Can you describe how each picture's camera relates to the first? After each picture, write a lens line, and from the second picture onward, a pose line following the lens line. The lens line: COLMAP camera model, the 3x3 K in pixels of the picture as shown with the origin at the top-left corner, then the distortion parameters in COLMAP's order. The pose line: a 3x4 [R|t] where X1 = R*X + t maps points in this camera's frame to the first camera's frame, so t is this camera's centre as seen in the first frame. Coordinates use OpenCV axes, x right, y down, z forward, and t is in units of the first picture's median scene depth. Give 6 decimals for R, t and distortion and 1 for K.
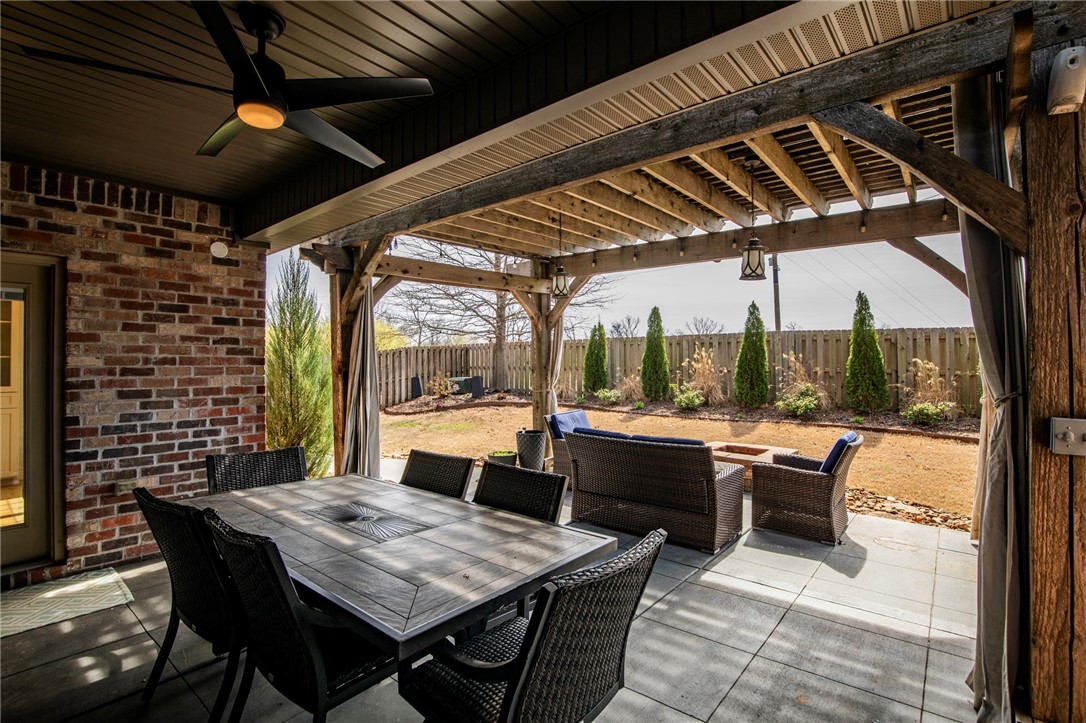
lens RADIAL K [[502.7, 0, 553.9], [0, 502.7, 358.7], [0, 0, 1]] dist [-0.027059, 0.000796]
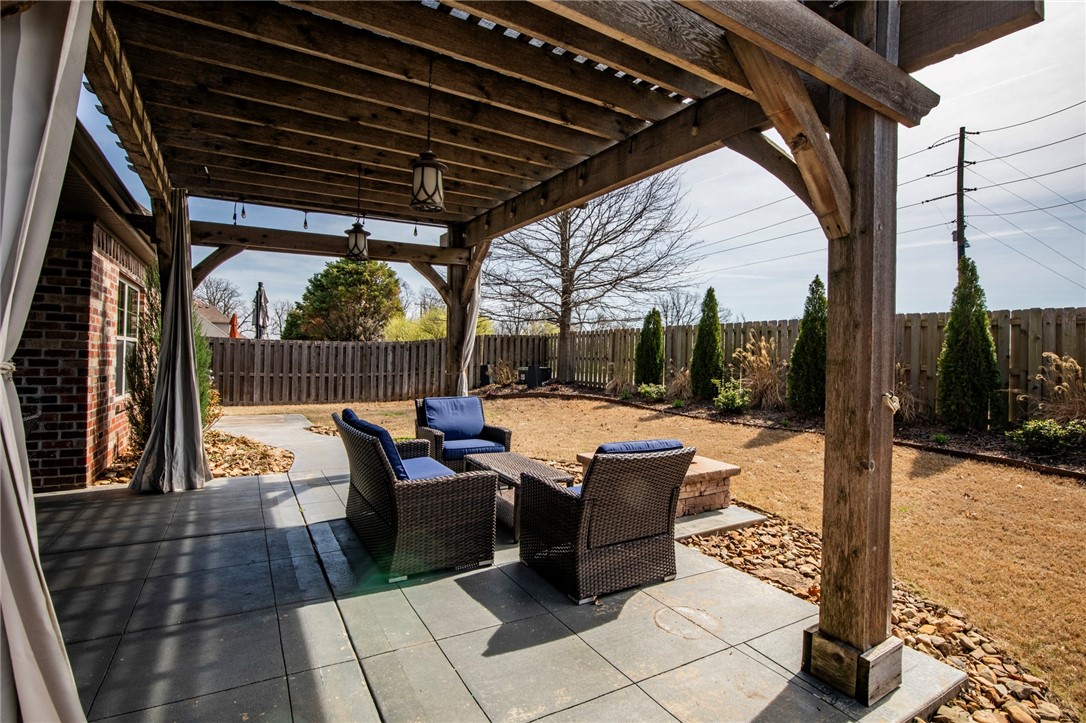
lens RADIAL K [[516.0, 0, 554.0], [0, 516.0, 359.2], [0, 0, 1]] dist [-0.027603, -0.000458]
pose [[0.942582, 0.027340, -0.332854, 0.487055], [-0.024725, 0.999621, 0.012090, 0.023922], [0.333058, -0.003166, 0.942901, 0.216562]]
